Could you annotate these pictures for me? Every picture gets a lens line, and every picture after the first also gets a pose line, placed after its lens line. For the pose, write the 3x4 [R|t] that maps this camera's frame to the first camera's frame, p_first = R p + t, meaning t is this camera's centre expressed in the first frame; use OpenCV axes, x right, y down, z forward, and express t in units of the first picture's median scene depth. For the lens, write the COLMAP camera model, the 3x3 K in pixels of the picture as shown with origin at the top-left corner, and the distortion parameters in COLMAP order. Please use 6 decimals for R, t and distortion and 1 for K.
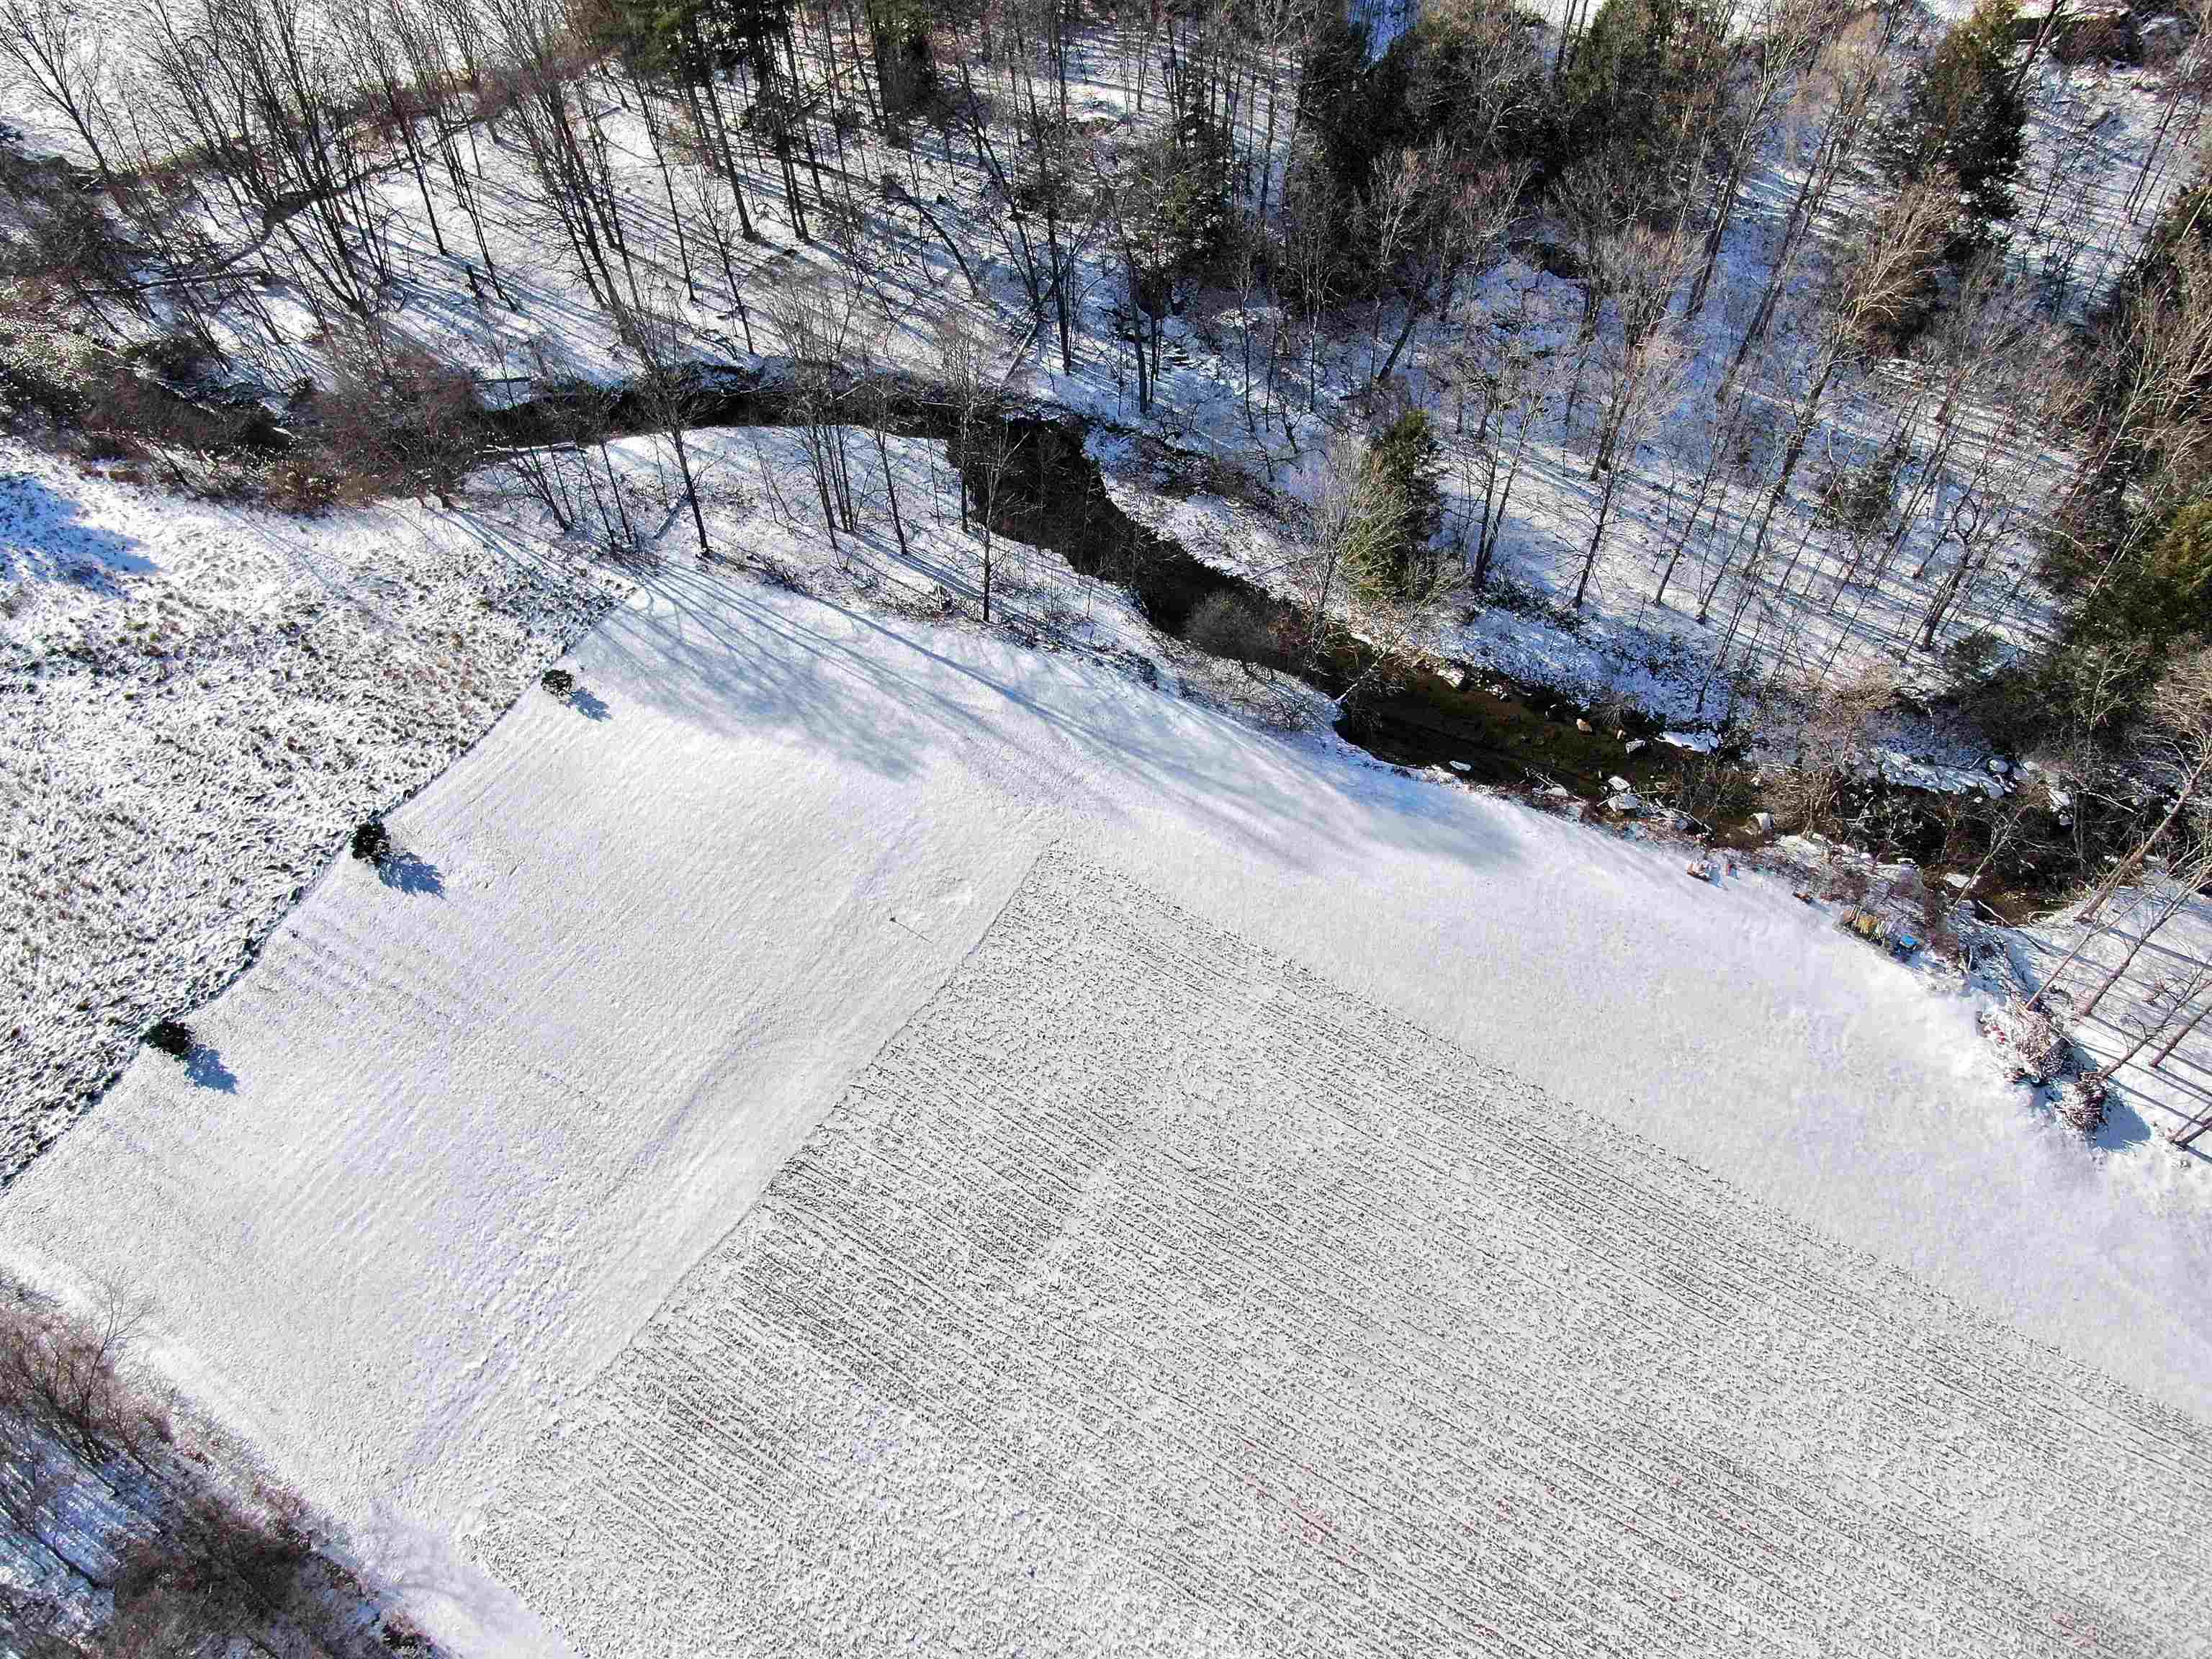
lens RADIAL K [[1594.7, 0, 1113.1], [0, 1594.7, 830.9], [0, 0, 1]] dist [-0.020075, 0.007967]
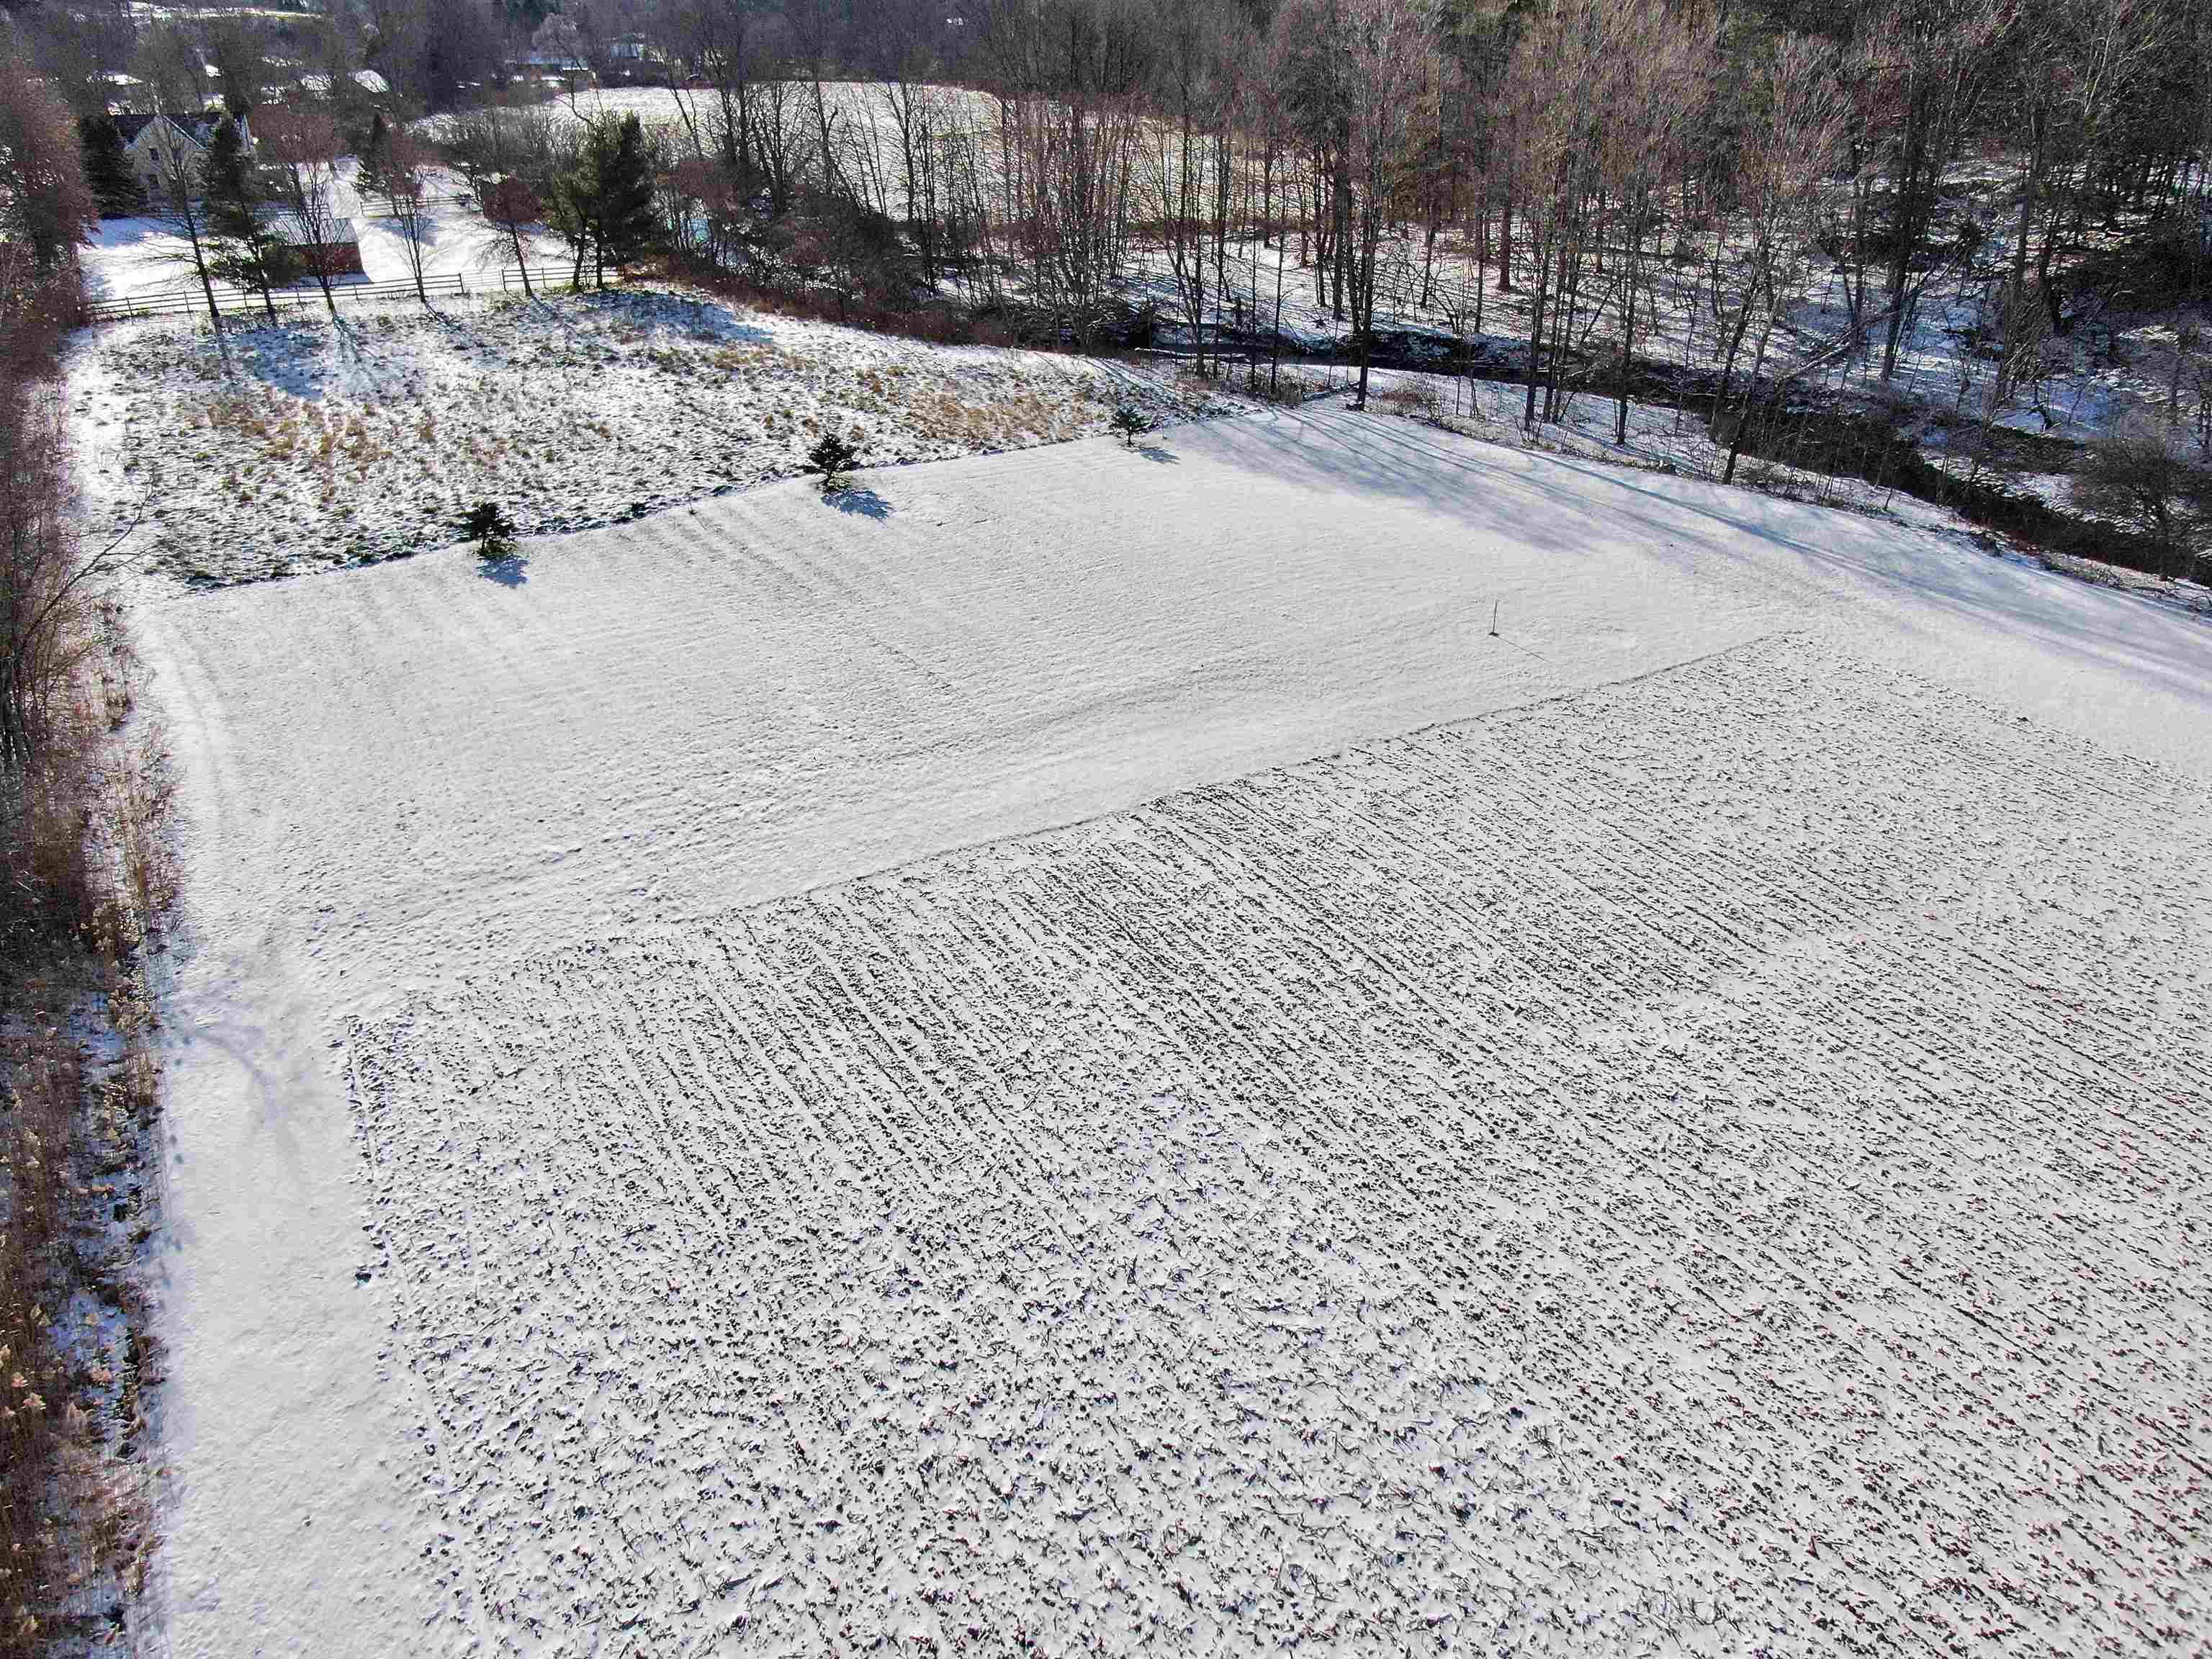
lens RADIAL K [[1590.1, 0, 1112.7], [0, 1590.1, 829.6], [0, 0, 1]] dist [-0.018114, 0.004885]
pose [[0.890084, 0.208522, -0.405301, -0.008185], [-0.357019, 0.871748, -0.335548, 0.347684], [0.283351, 0.443366, 0.850376, 0.455649]]
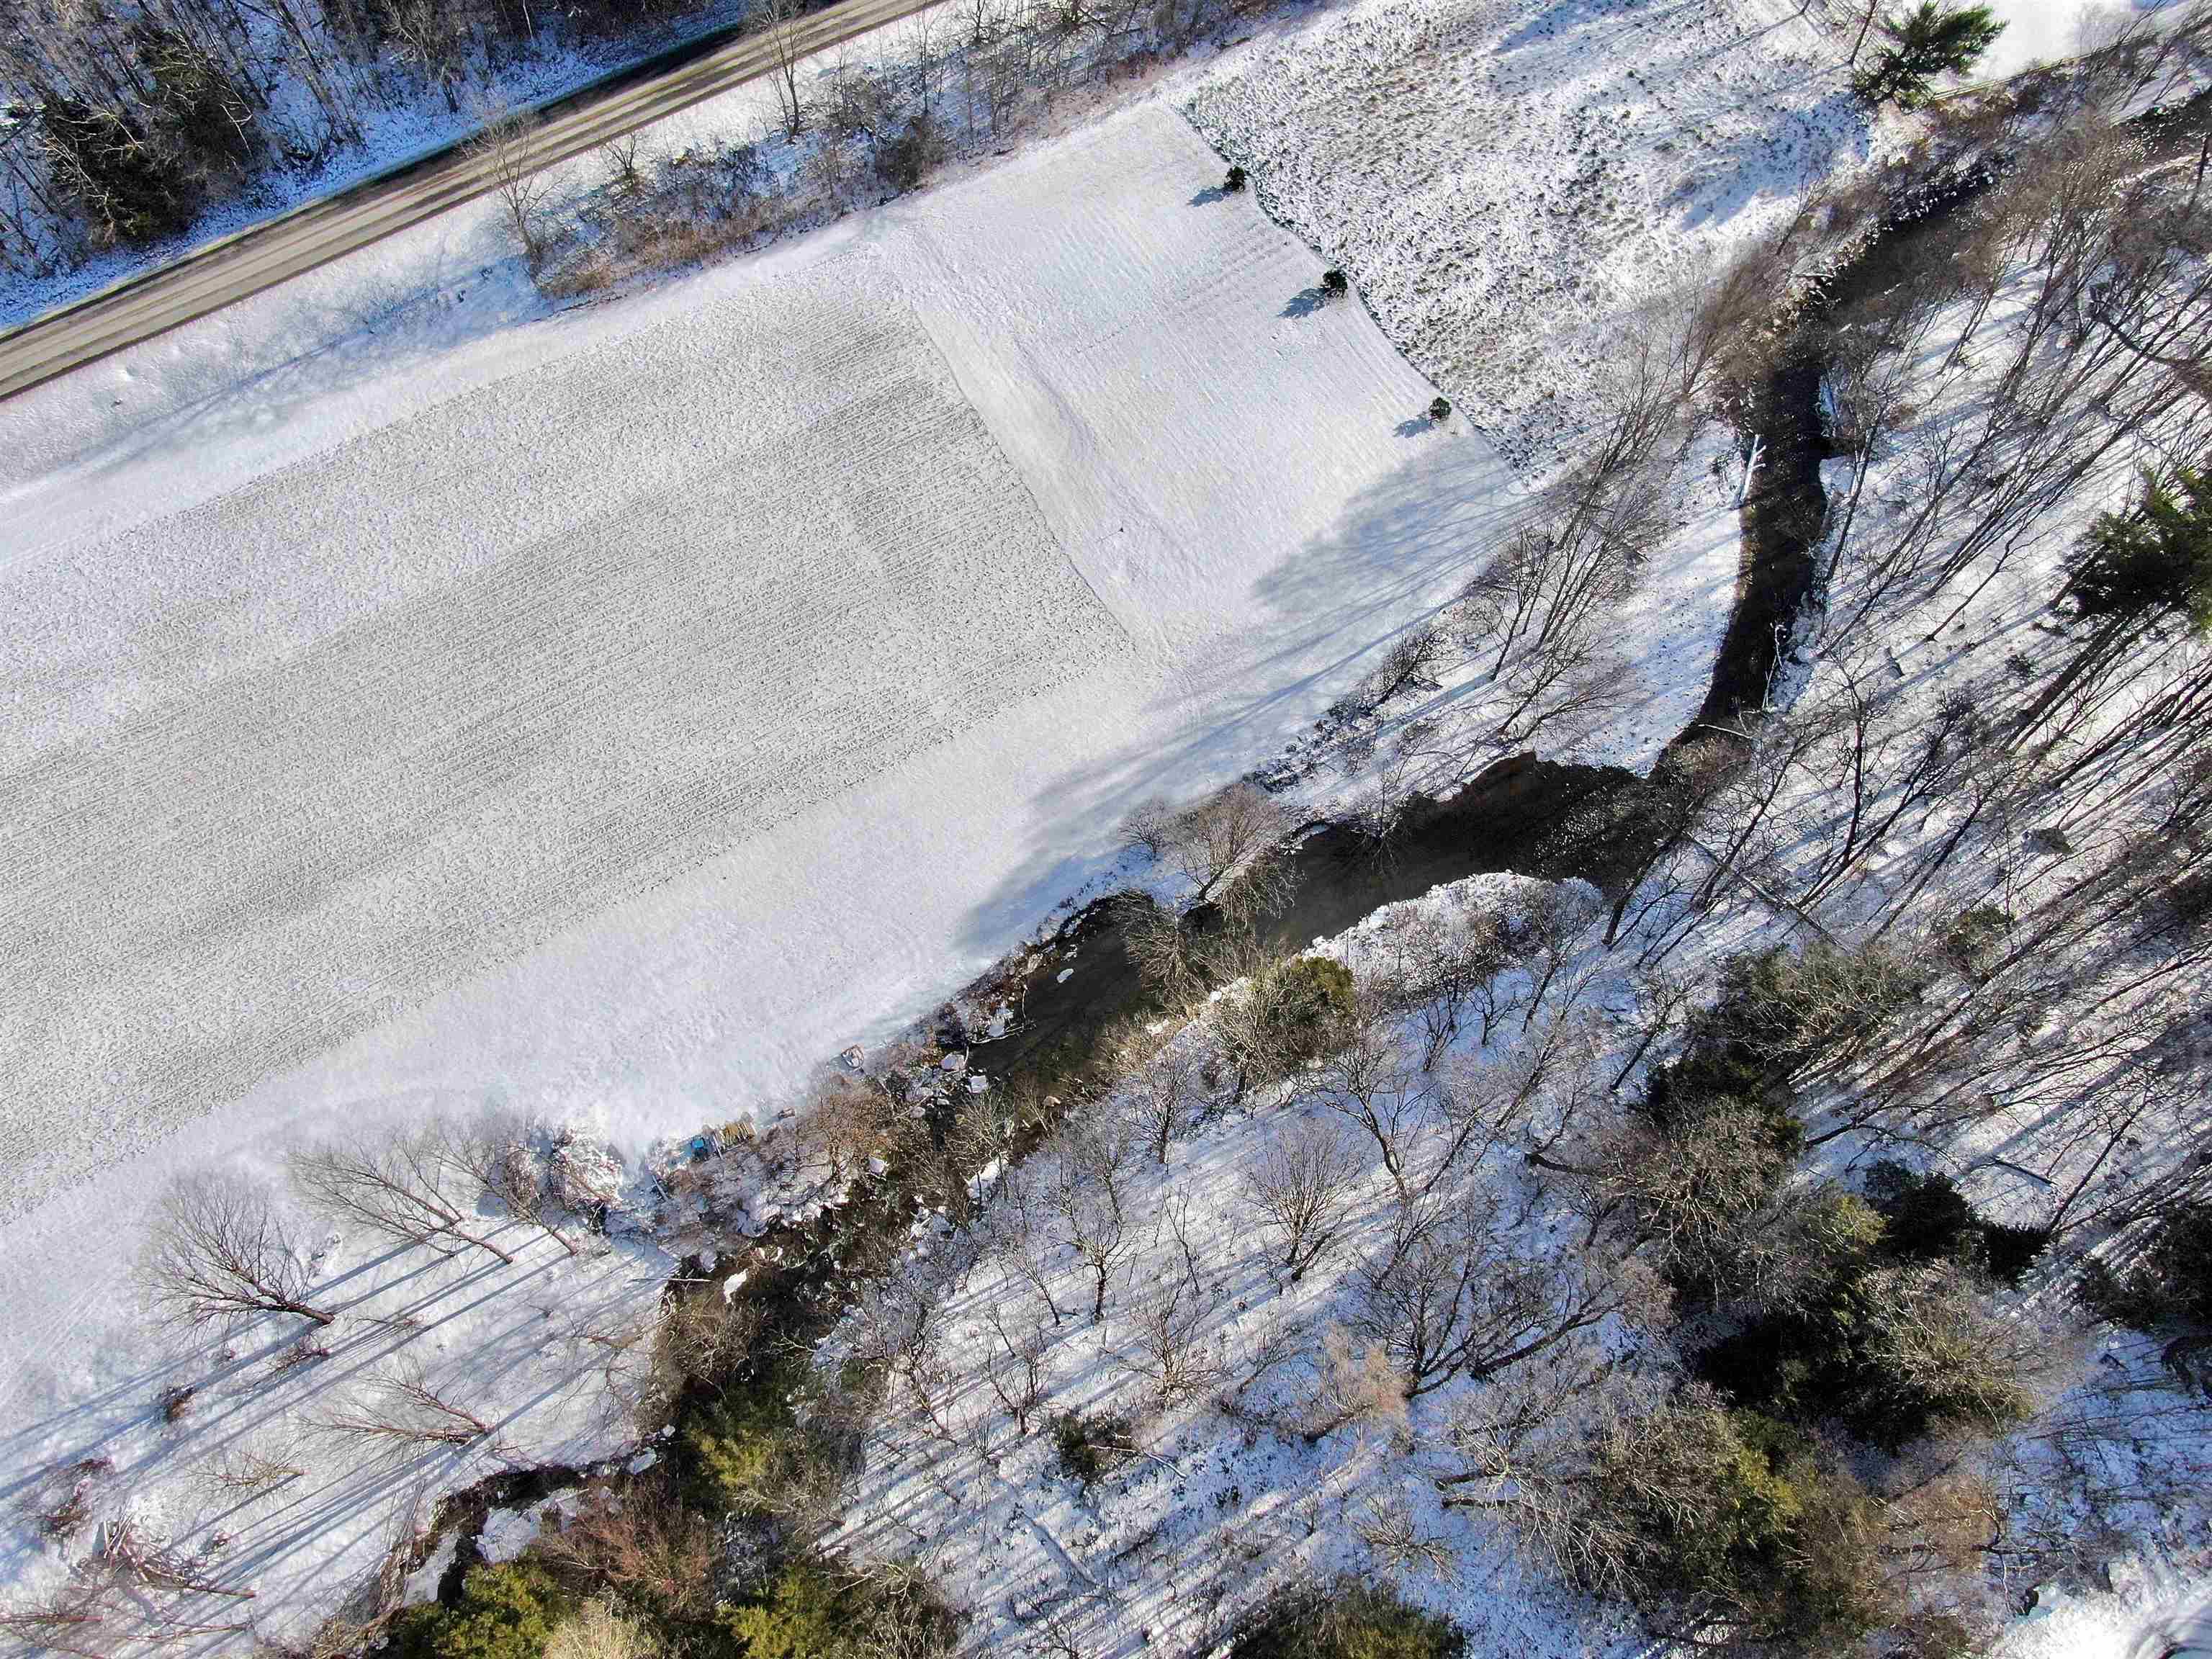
lens RADIAL K [[1594.7, 0, 1113.1], [0, 1594.7, 830.9], [0, 0, 1]] dist [-0.020075, 0.007967]
pose [[-0.461180, 0.800623, -0.382511, 0.574541], [-0.716063, -0.081239, 0.693292, -0.873064], [0.523991, 0.593635, 0.610762, 0.280557]]
